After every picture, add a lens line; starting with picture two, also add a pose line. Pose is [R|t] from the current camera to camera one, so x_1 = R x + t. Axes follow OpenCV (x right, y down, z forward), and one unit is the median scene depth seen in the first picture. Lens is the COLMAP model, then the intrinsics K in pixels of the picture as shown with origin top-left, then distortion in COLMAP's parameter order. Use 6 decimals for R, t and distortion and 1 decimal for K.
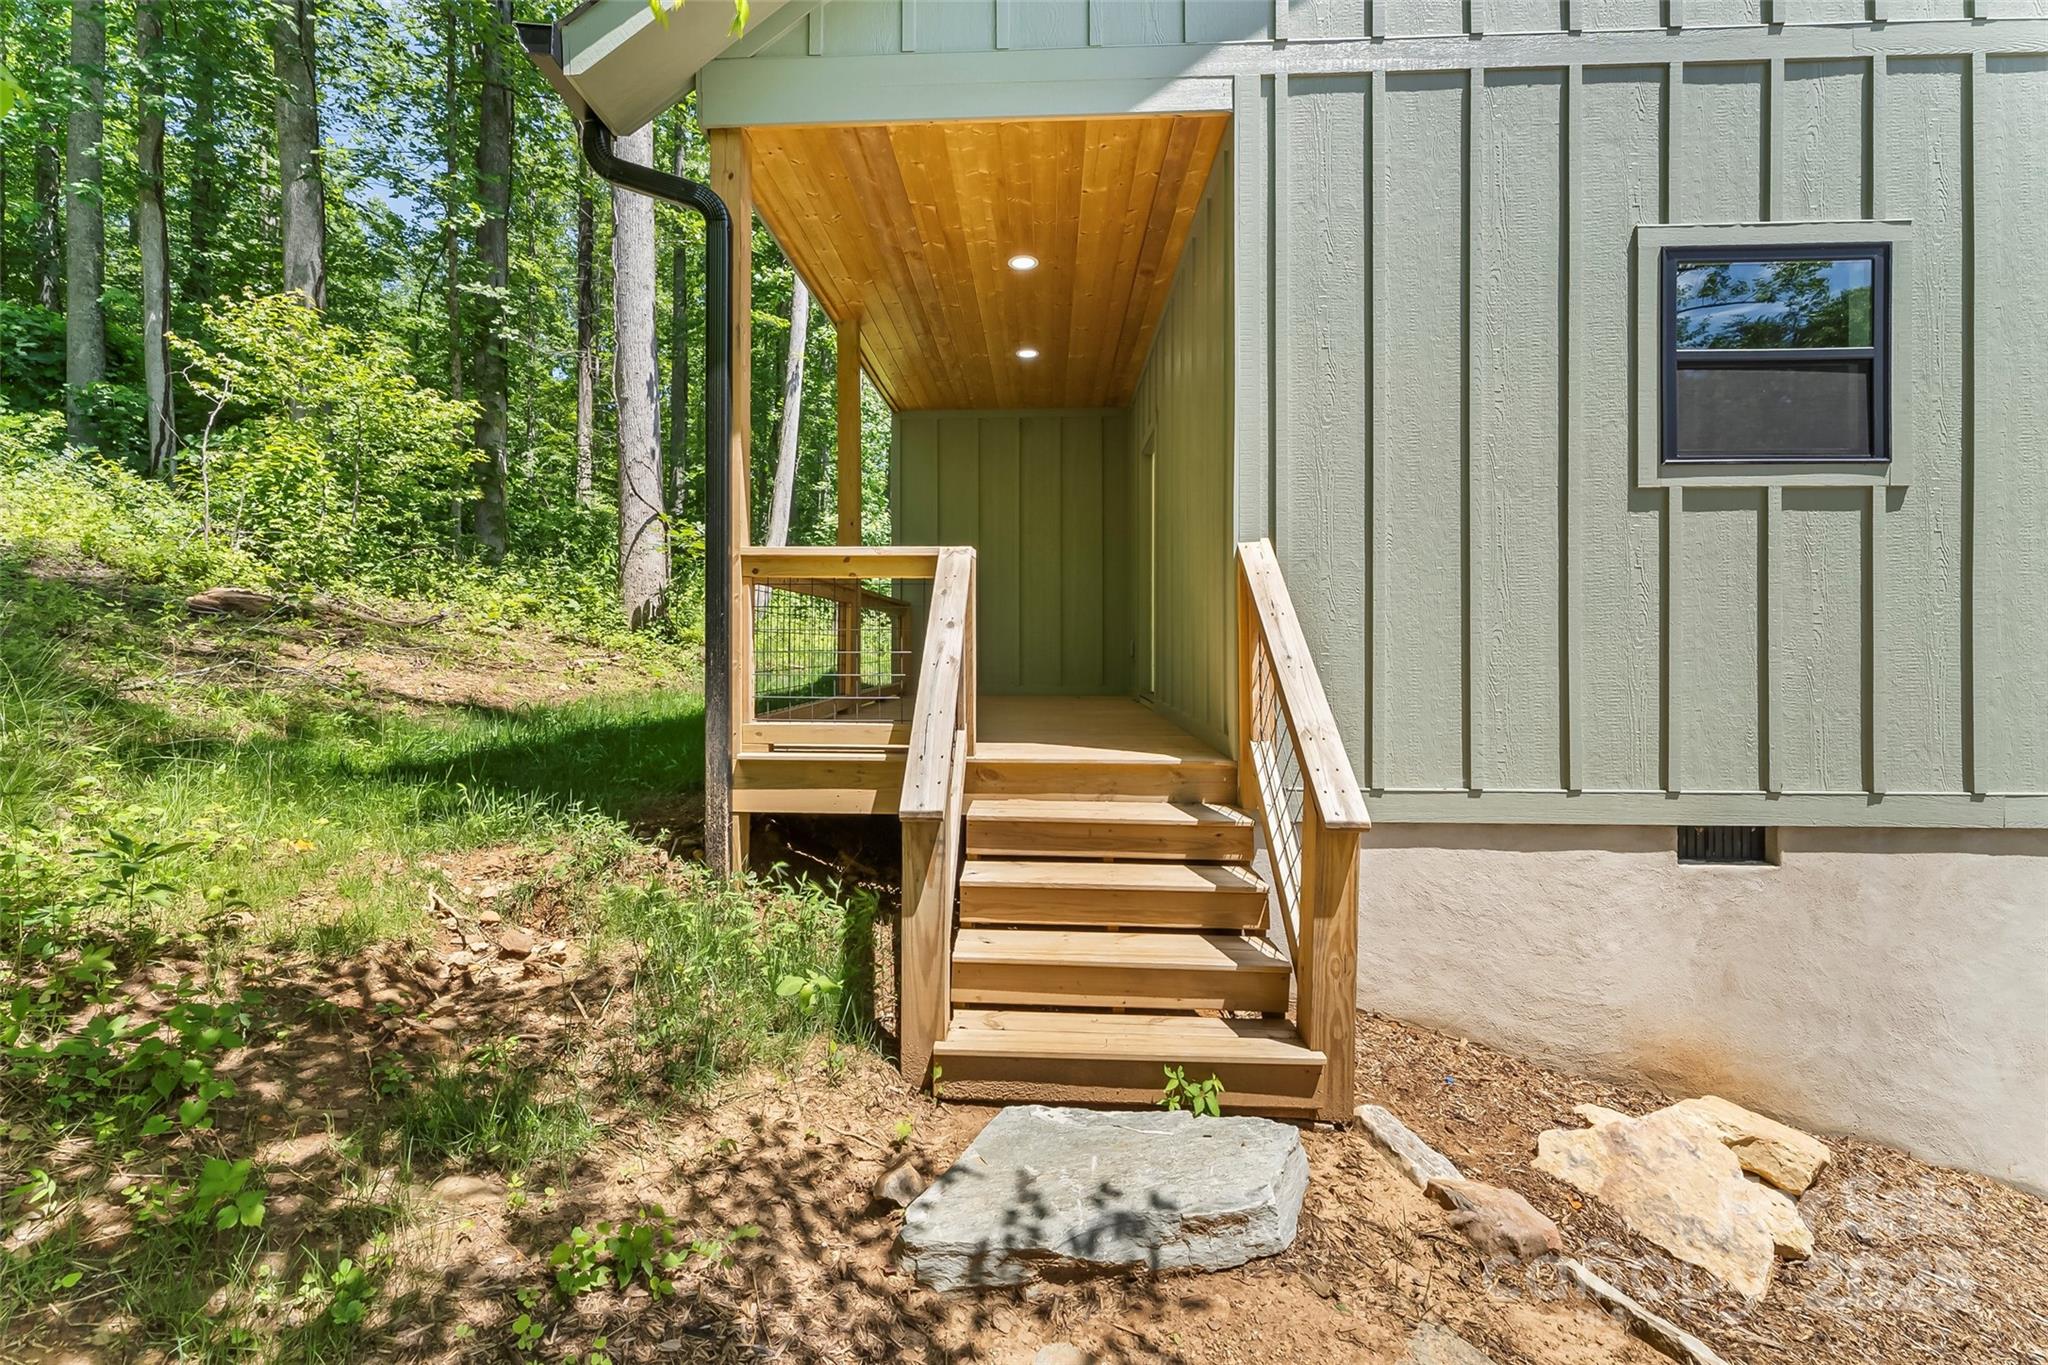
lens RADIAL K [[912.6, 0, 1018.3], [0, 912.6, 700.5], [0, 0, 1]] dist [-0.001313, -0.000077]
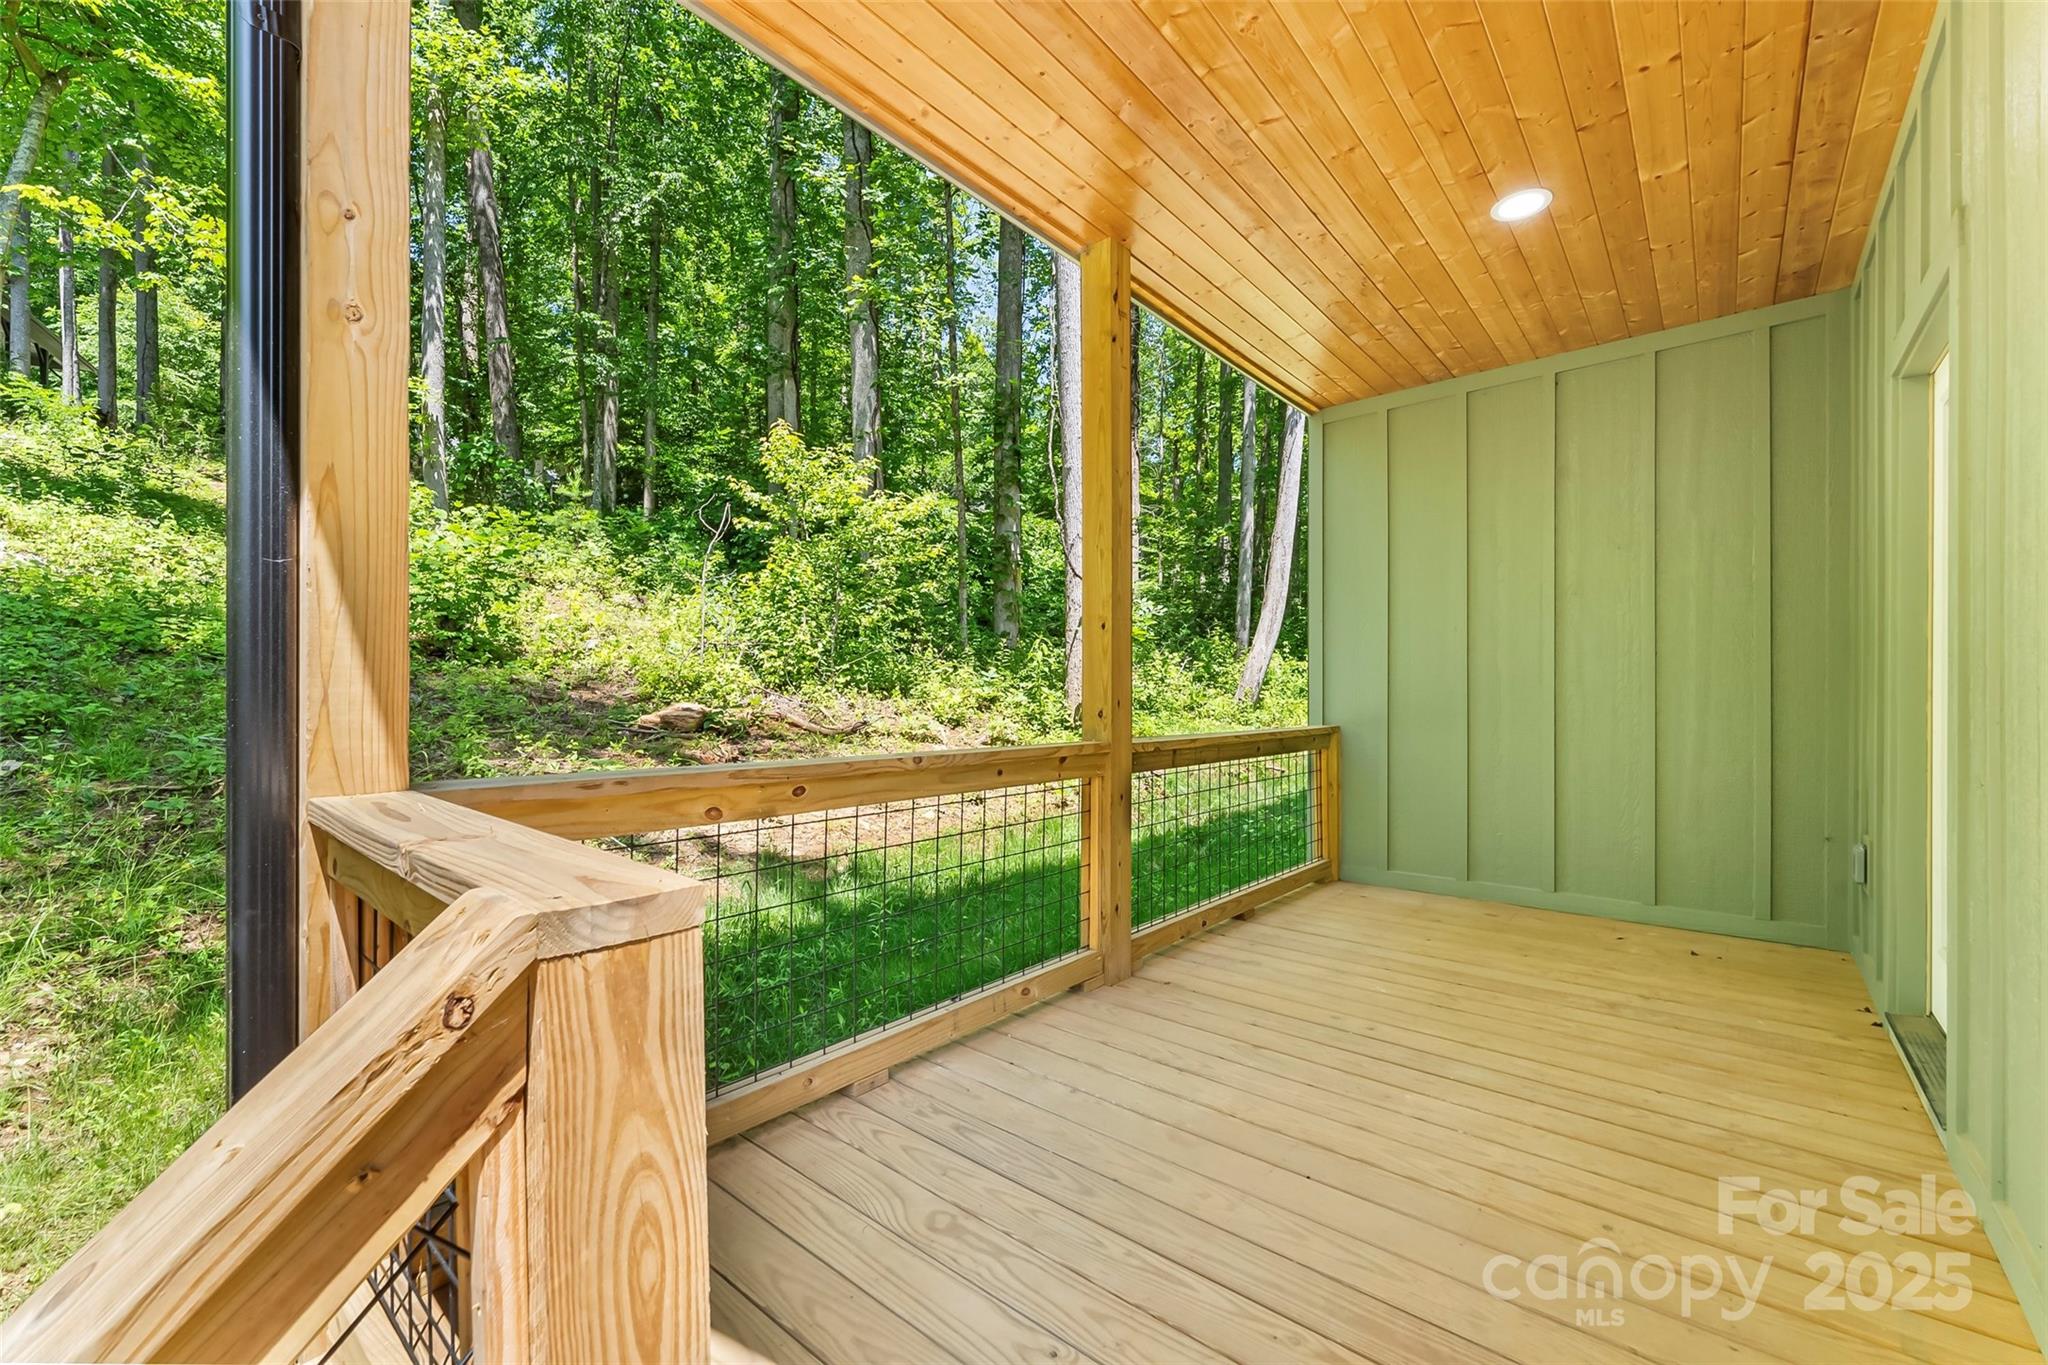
lens RADIAL K [[835.1, 0, 1033.0], [0, 835.1, 708.3], [0, 0, 1]] dist [-0.002321, -0.000293]
pose [[0.788778, 0.003790, -0.614667, 0.055013], [-0.019985, 0.999610, -0.019482, -0.098600], [0.614353, 0.027651, 0.788546, 0.423533]]
